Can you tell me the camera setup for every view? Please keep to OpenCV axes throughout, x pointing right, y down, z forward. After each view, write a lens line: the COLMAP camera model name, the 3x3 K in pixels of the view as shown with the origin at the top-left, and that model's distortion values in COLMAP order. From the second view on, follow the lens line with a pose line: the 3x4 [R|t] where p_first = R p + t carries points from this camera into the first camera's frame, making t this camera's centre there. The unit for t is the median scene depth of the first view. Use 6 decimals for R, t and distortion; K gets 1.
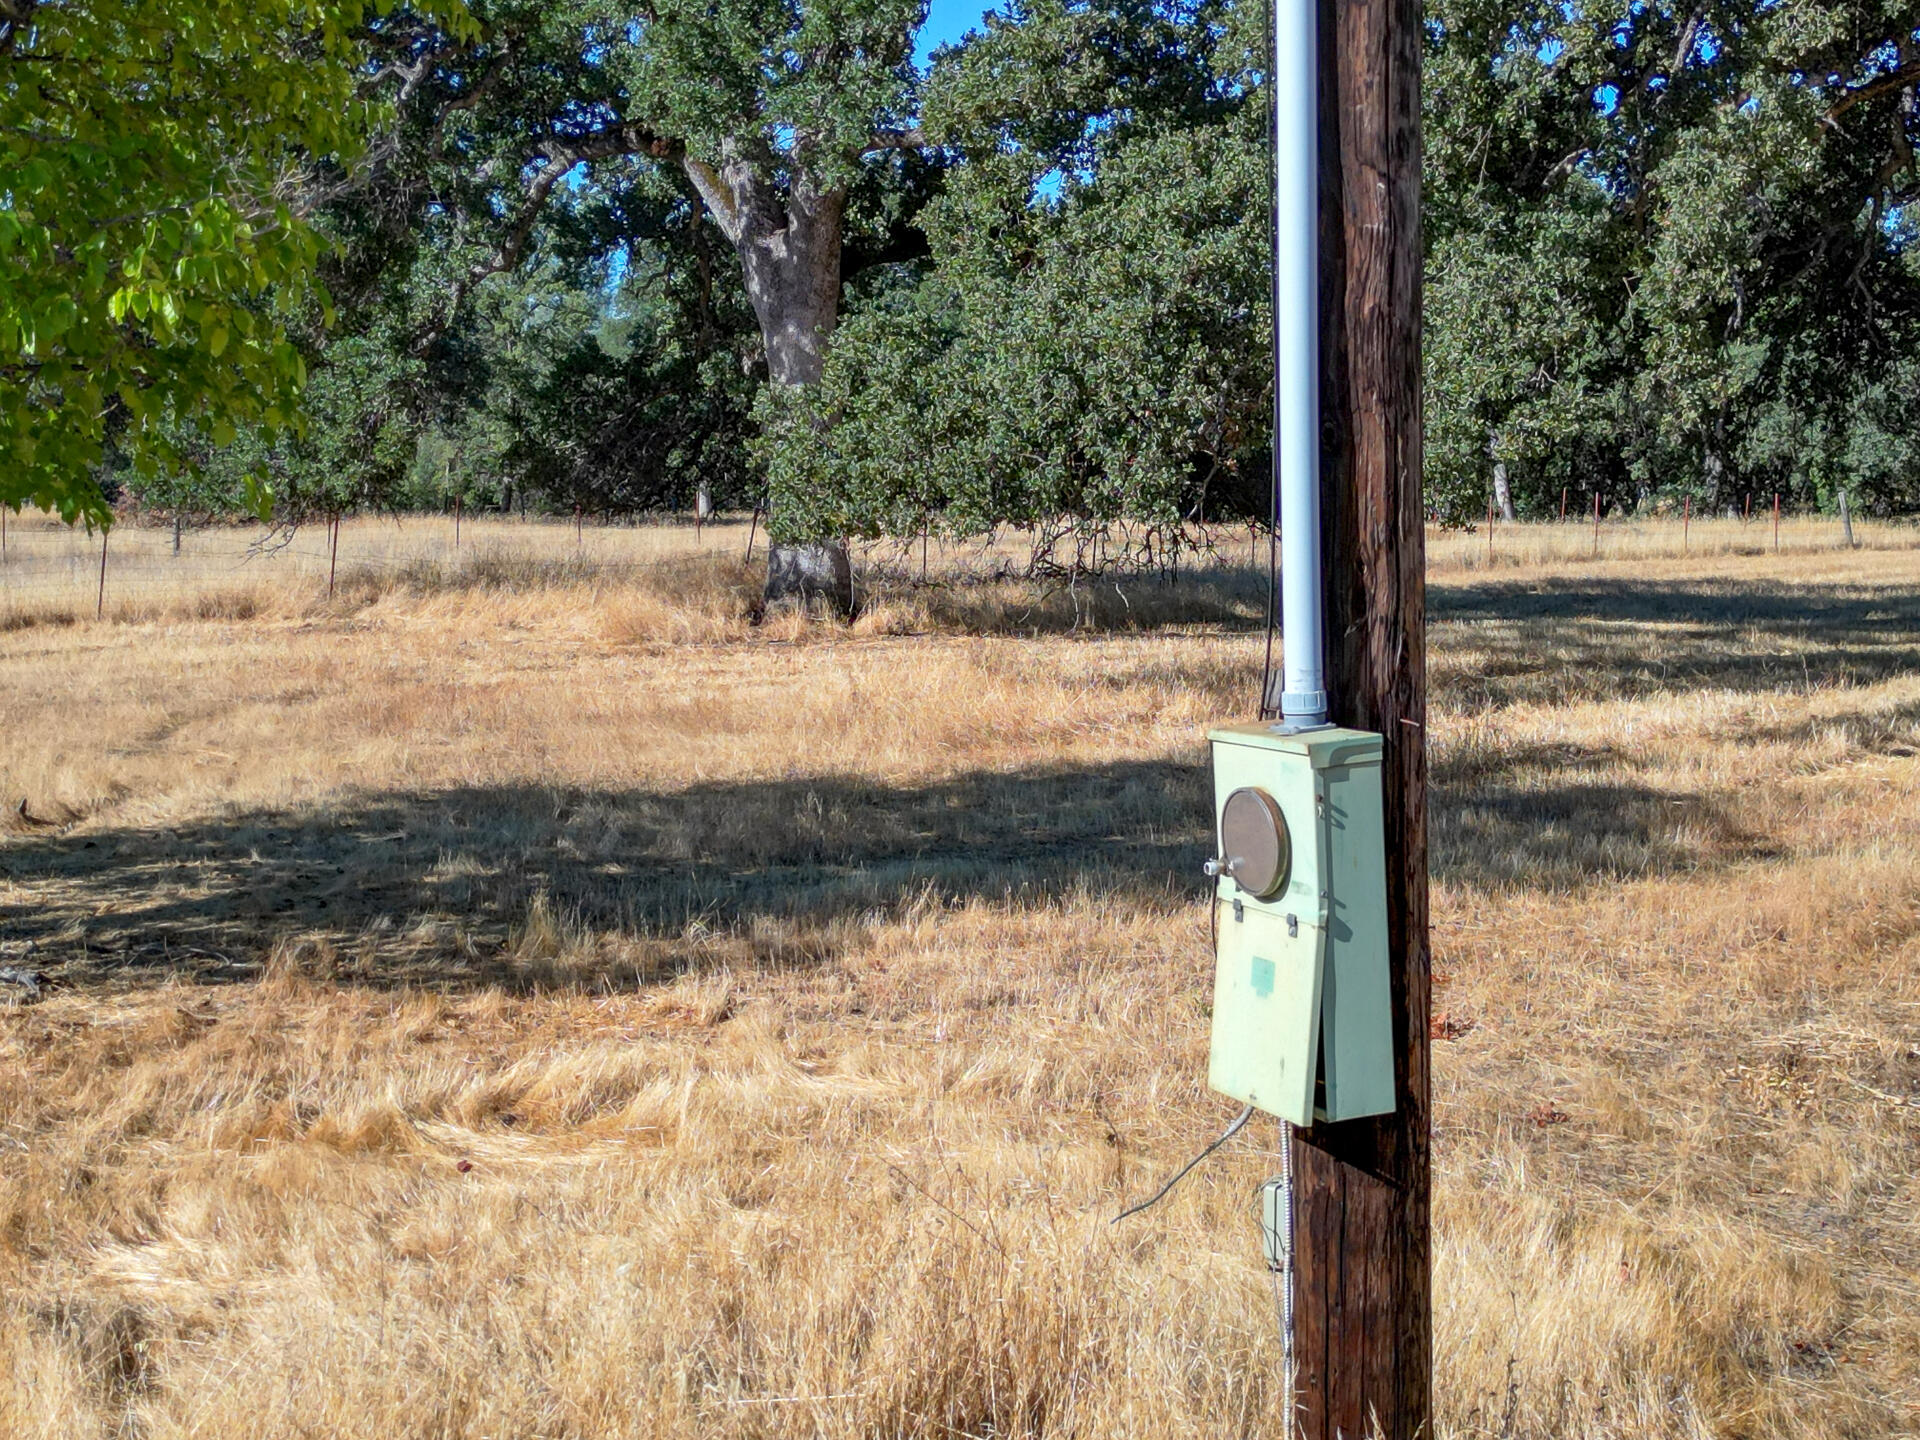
lens RADIAL K [[1331.7, 0, 963.5], [0, 1331.7, 715.5], [0, 0, 1]] dist [0.061889, -0.057971]
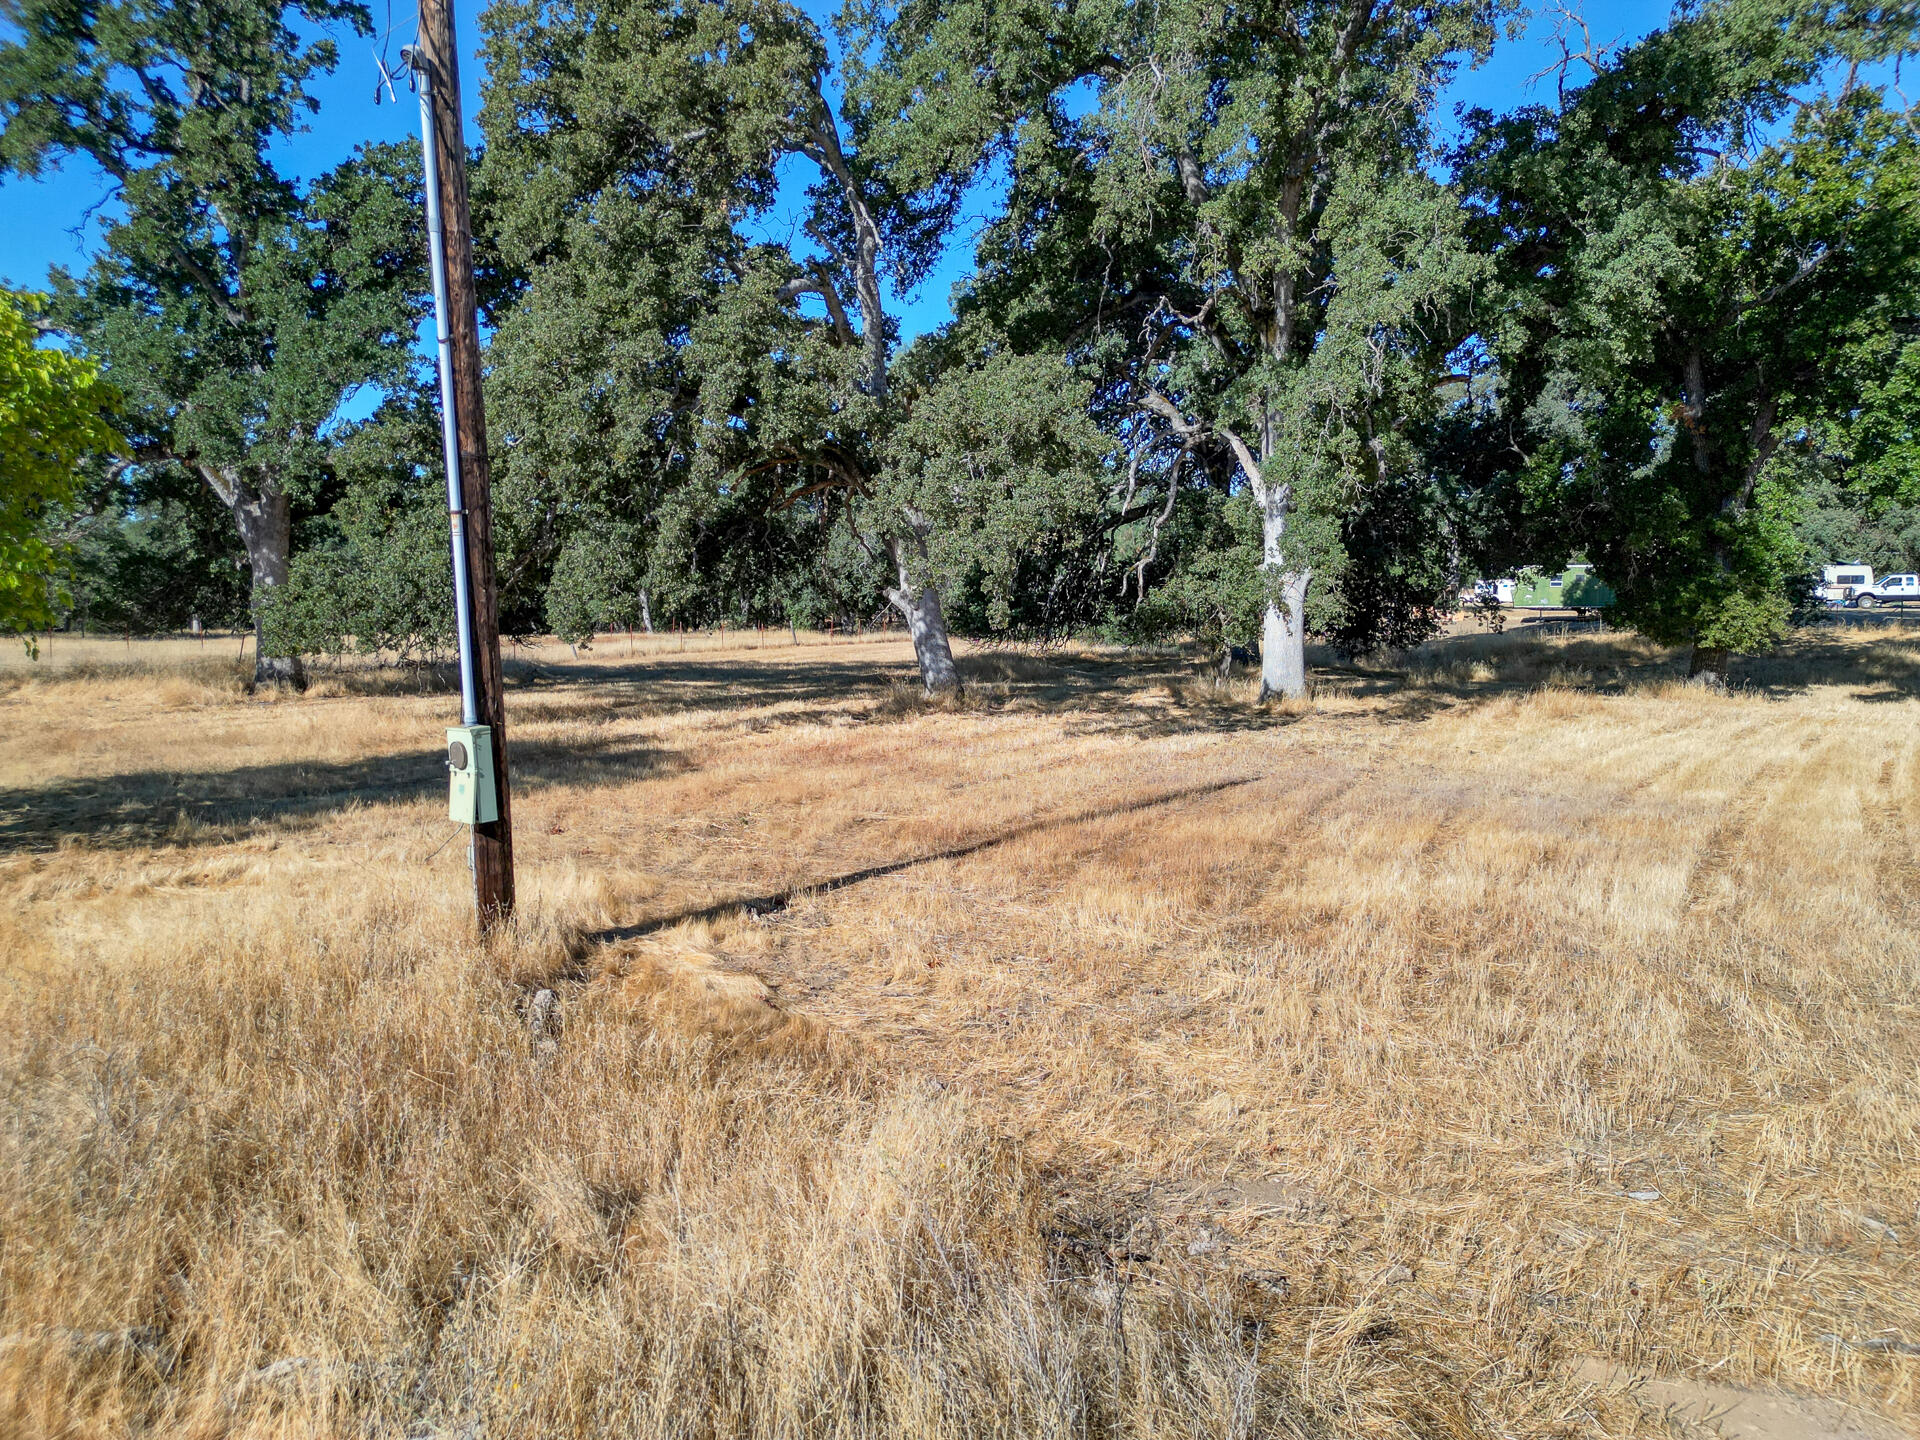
lens RADIAL K [[1331.7, 0, 963.5], [0, 1331.7, 715.5], [0, 0, 1]] dist [0.061889, -0.057971]
pose [[0.905769, -0.037034, 0.422151, -0.044053], [0.046404, 0.998851, -0.011940, 0.042112], [-0.421224, 0.030404, 0.906447, -1.432894]]
